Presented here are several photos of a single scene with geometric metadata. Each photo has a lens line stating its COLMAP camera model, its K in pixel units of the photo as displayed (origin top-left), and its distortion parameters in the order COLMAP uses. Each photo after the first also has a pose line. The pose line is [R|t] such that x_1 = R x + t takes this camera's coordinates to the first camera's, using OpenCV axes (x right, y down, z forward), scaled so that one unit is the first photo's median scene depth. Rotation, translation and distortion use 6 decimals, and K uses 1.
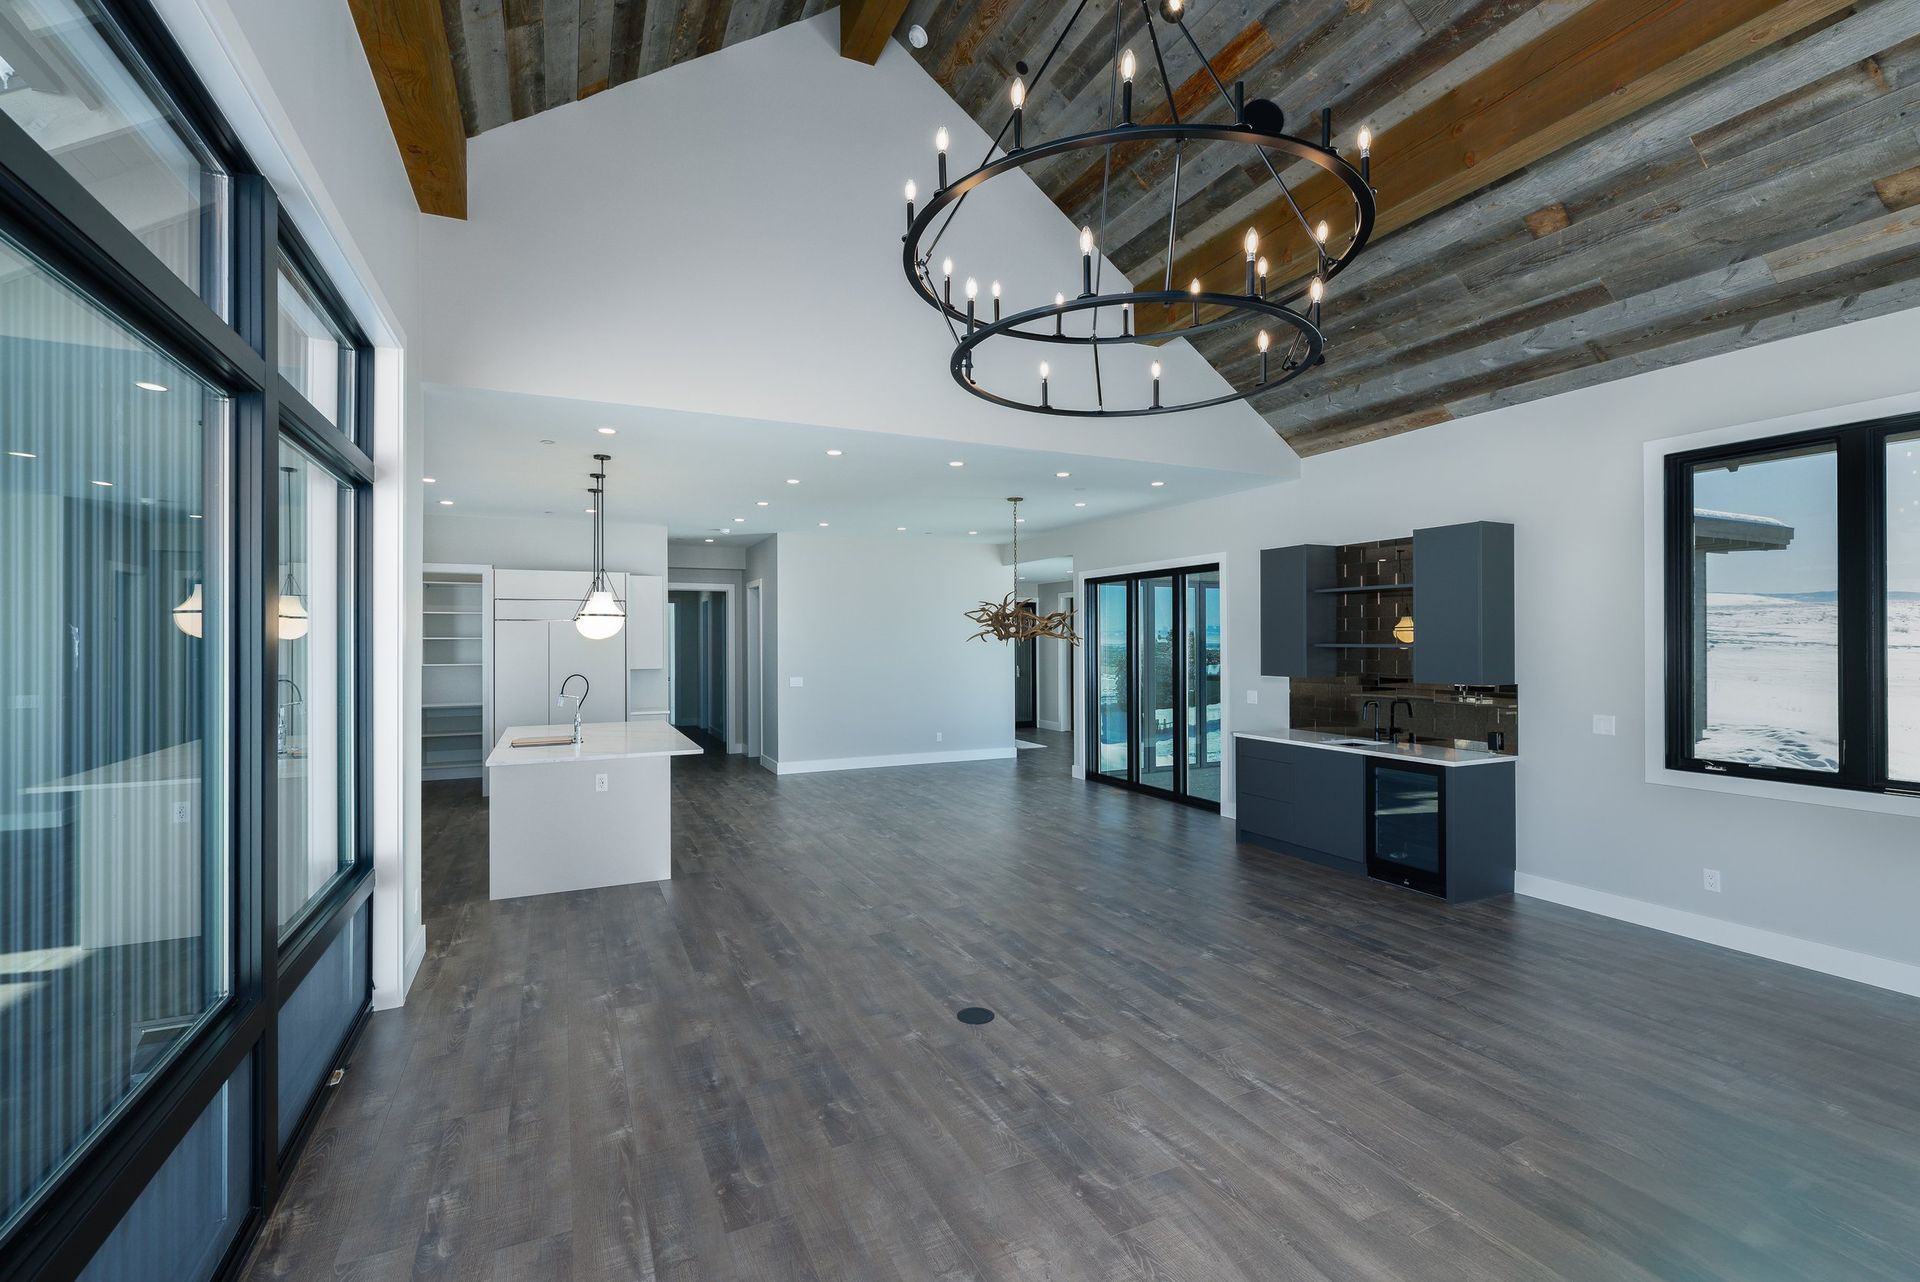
lens RADIAL K [[836.1, 0, 960.0], [0, 836.1, 641.0], [0, 0, 1]] dist [-0.001755, -0.000239]
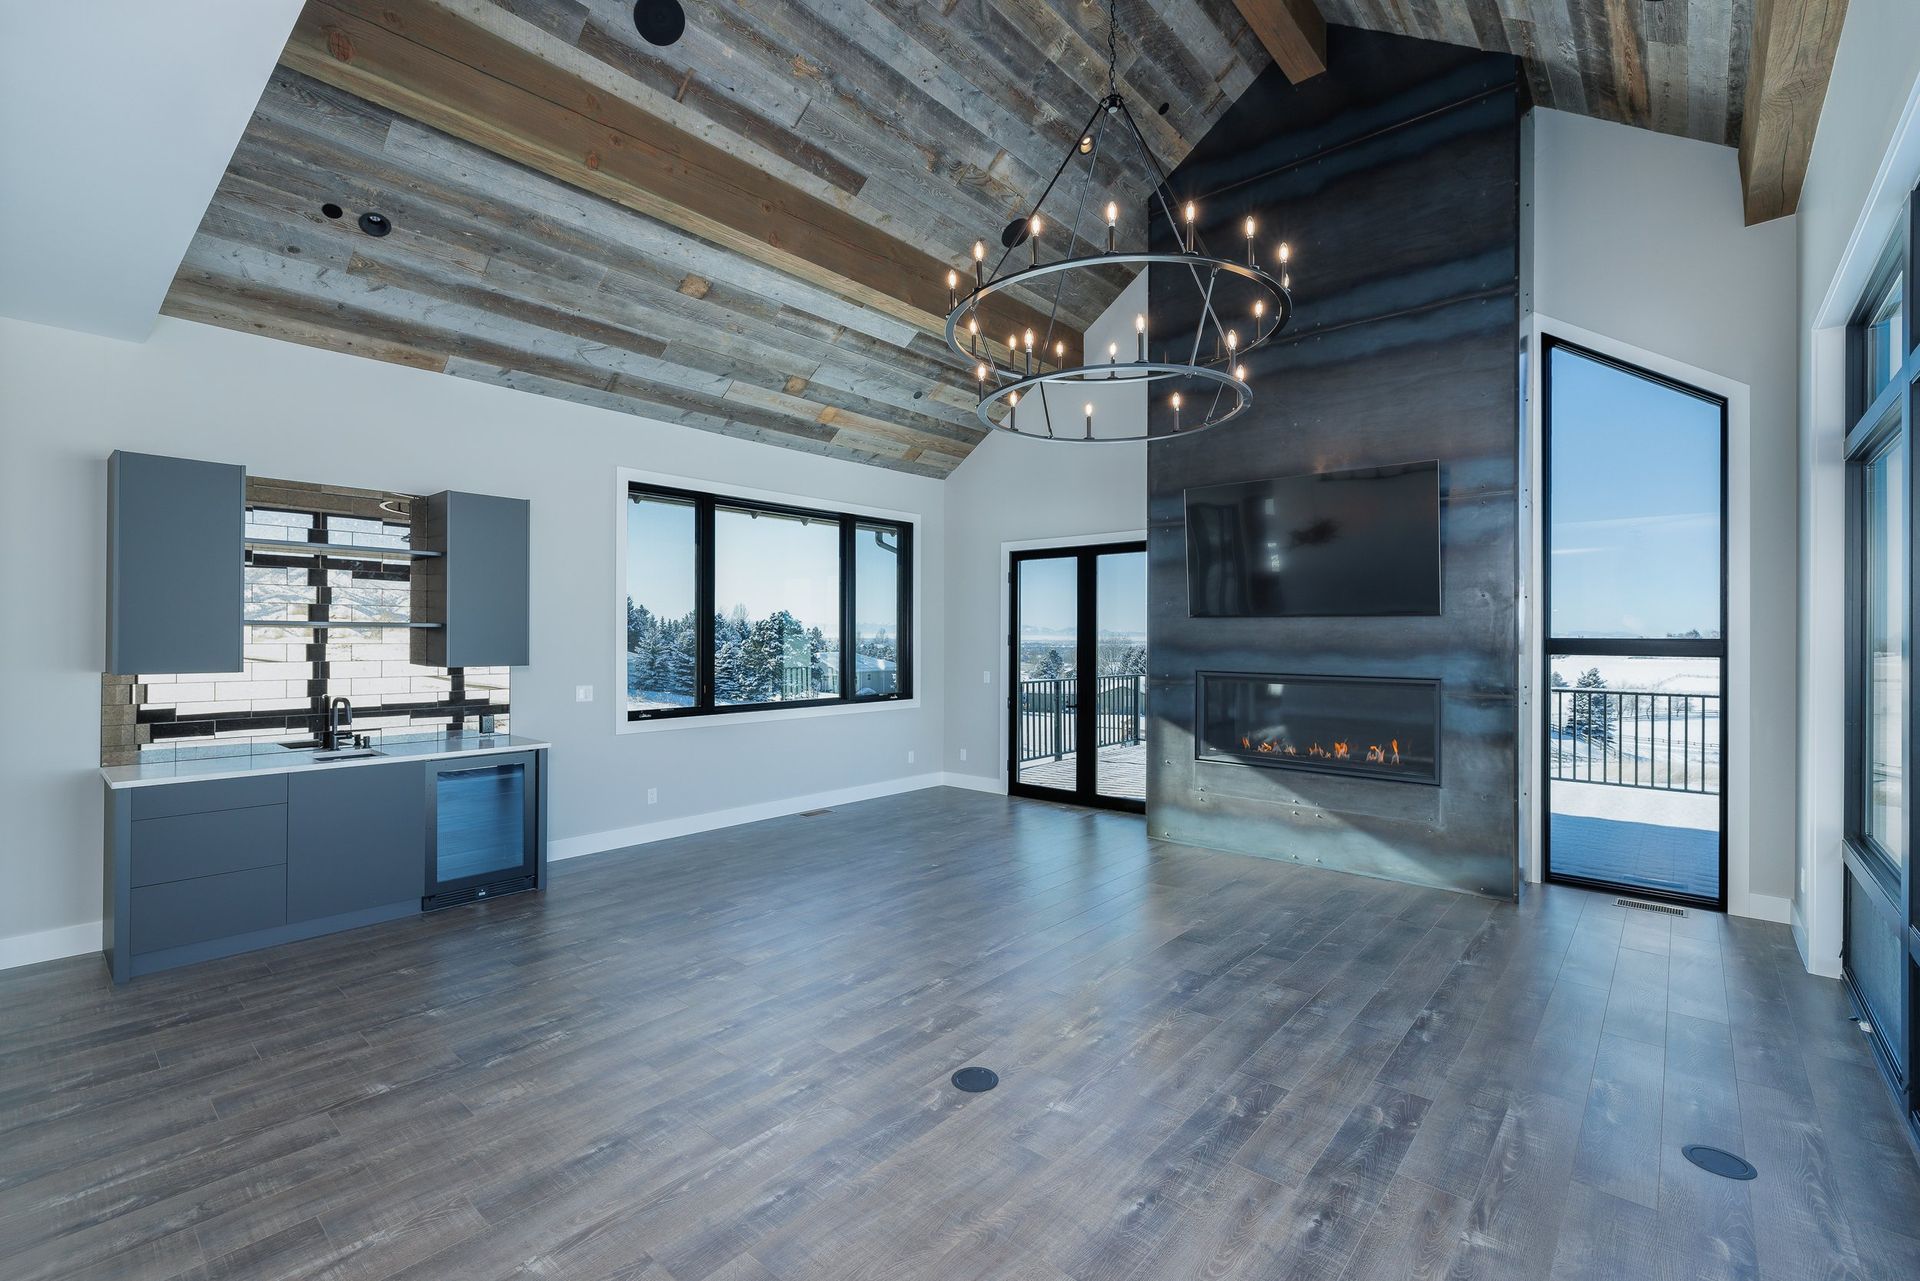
lens RADIAL K [[827.9, 0, 957.8], [0, 827.9, 636.3], [0, 0, 1]] dist [-0.000244, 0.000031]
pose [[-0.394418, 0.002792, 0.918927, -0.632117], [-0.003621, 0.999983, -0.004593, 0.027786], [-0.918924, -0.005139, -0.394401, 1.200832]]
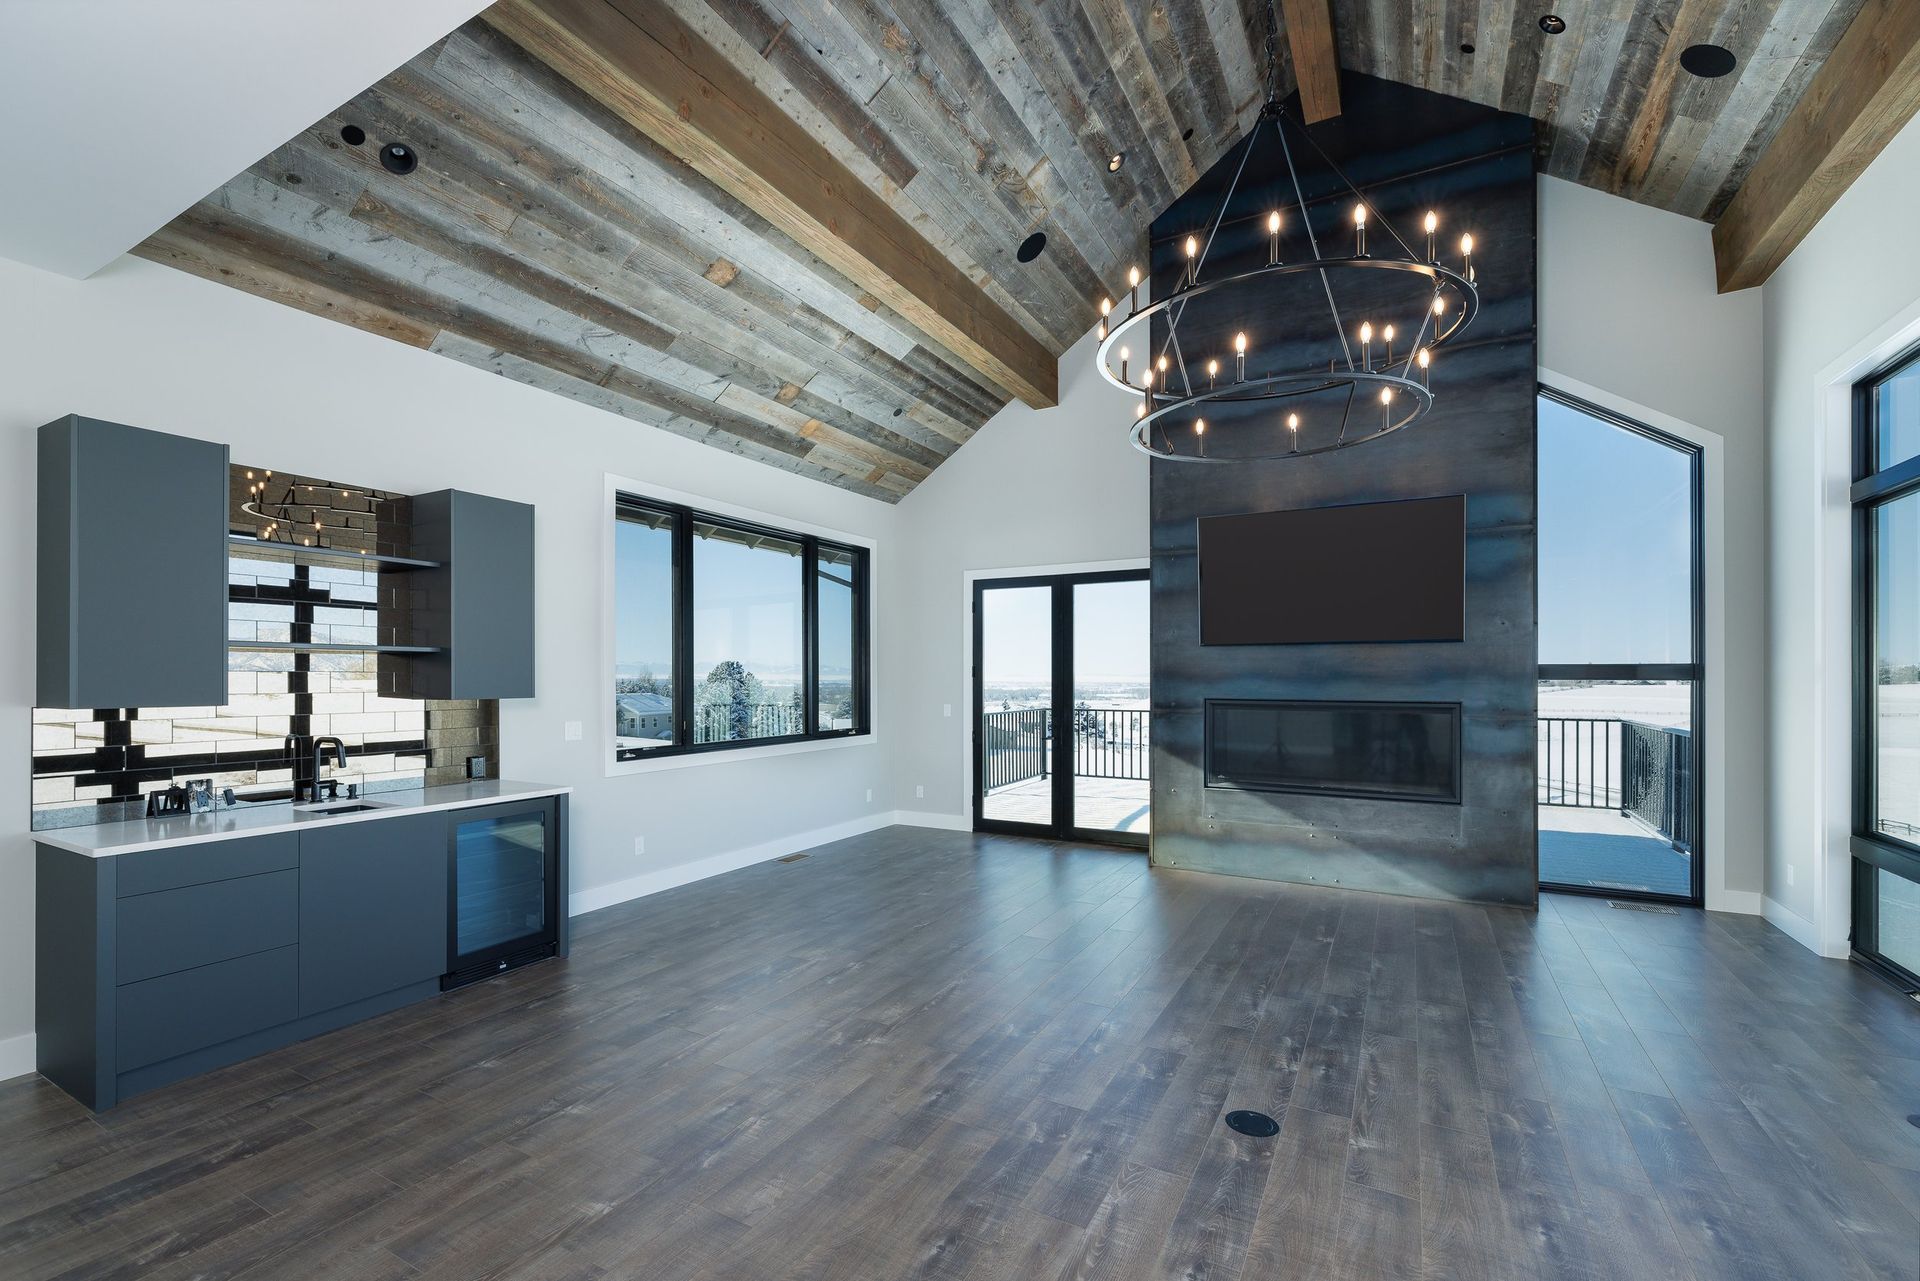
lens RADIAL K [[838.8, 0, 907.7], [0, 838.8, 677.5], [0, 0, 1]] dist [-0.001565, 0.000150]
pose [[-0.553752, 0.003547, 0.832674, -0.394111], [0.001425, 0.999993, -0.003312, 0.046969], [-0.832681, -0.000647, -0.553753, 1.511087]]
